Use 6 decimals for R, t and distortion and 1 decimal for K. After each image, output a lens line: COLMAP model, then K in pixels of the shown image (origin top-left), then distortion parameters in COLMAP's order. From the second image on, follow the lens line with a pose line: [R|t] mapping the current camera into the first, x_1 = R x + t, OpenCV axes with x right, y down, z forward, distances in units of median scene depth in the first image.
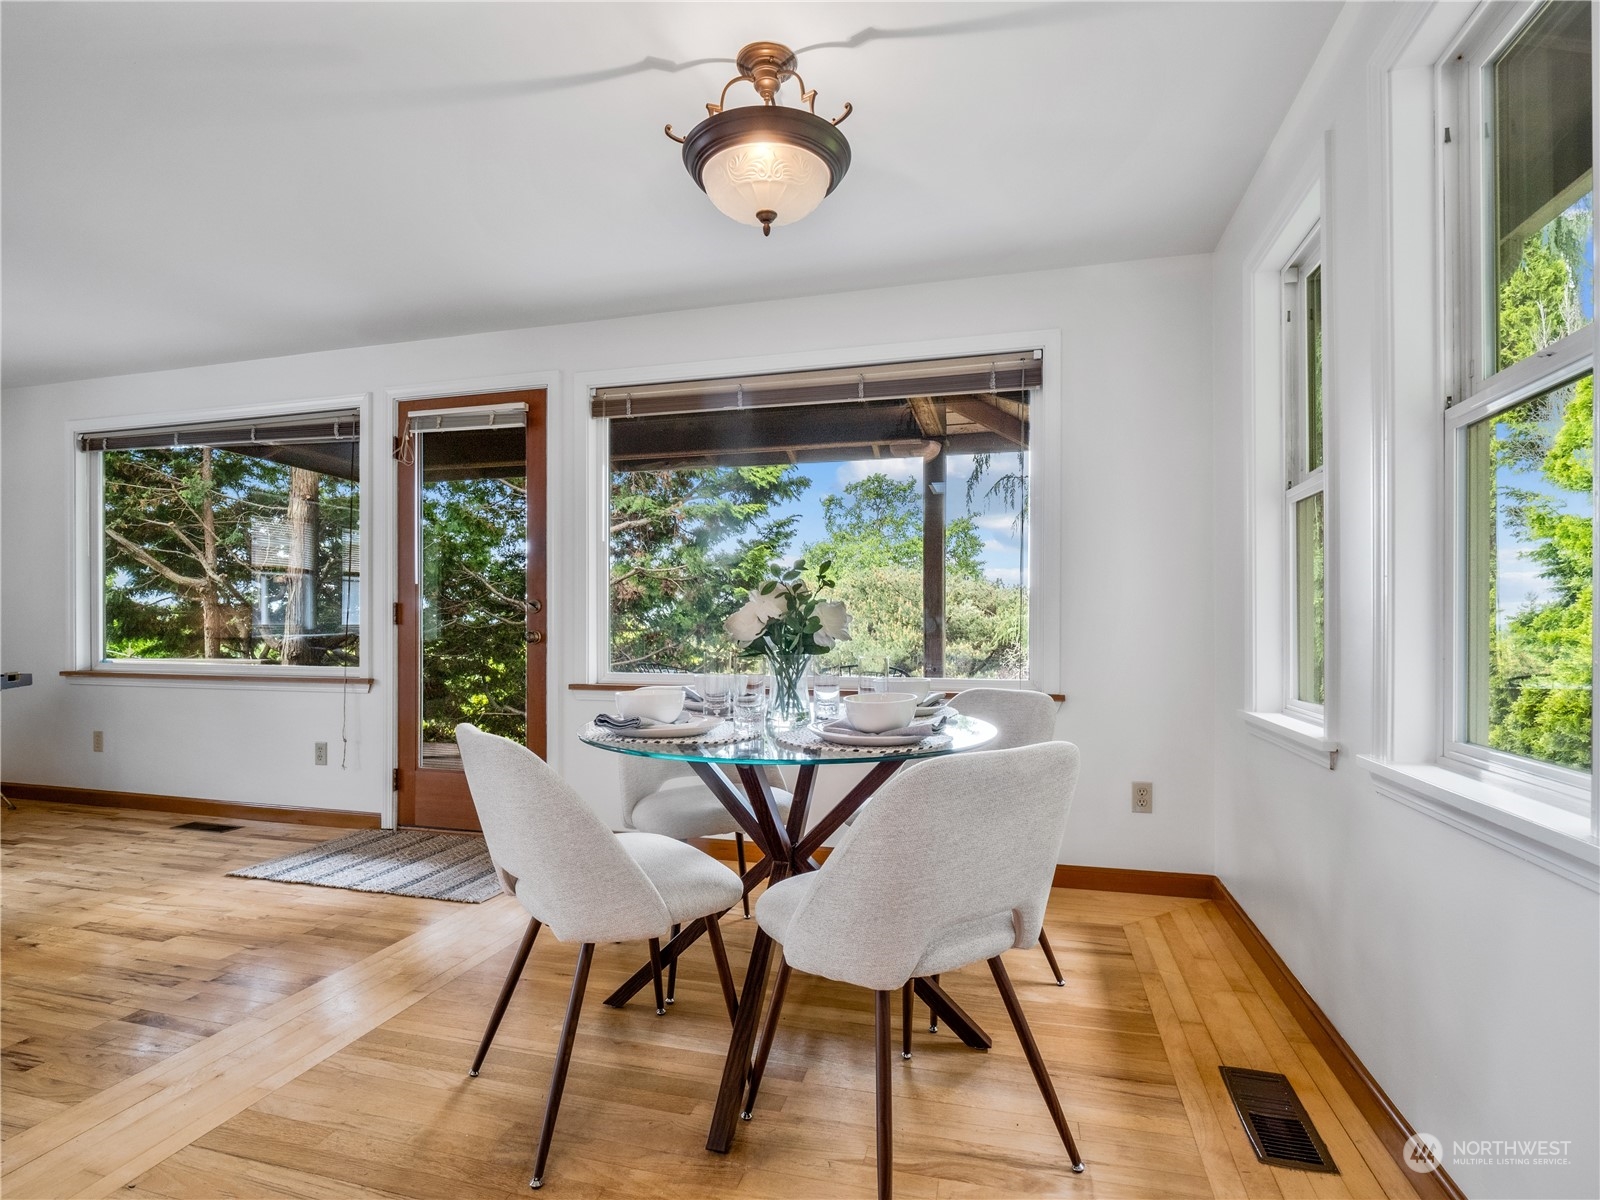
lens RADIAL K [[806.4, 0, 800.3], [0, 806.4, 629.3], [0, 0, 1]] dist [-0.003556, -0.000004]
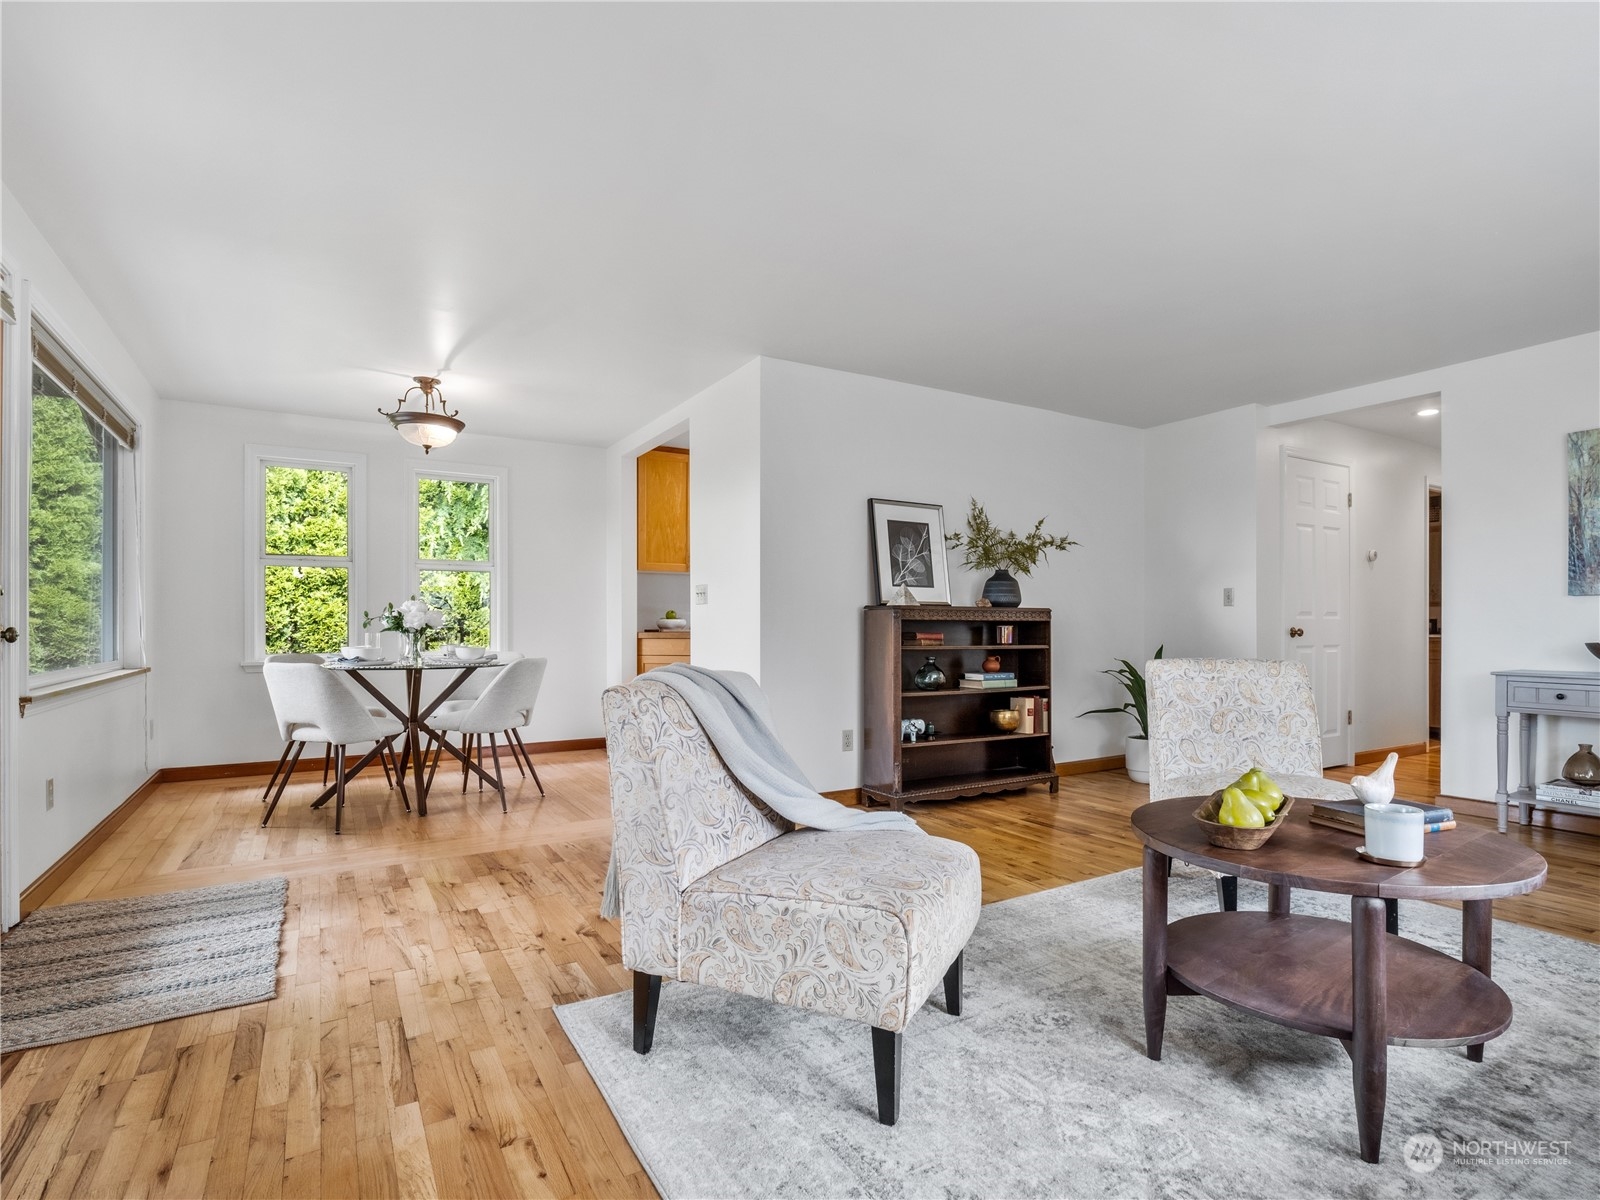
lens RADIAL K [[806.4, 0, 800.3], [0, 806.4, 613.8], [0, 0, 1]] dist [-0.003556, -0.000004]
pose [[-0.729495, 0.008992, 0.683927, -1.478800], [0.000437, 0.999920, -0.012680, 0.002237], [-0.683986, -0.008951, -0.729440, 1.190942]]
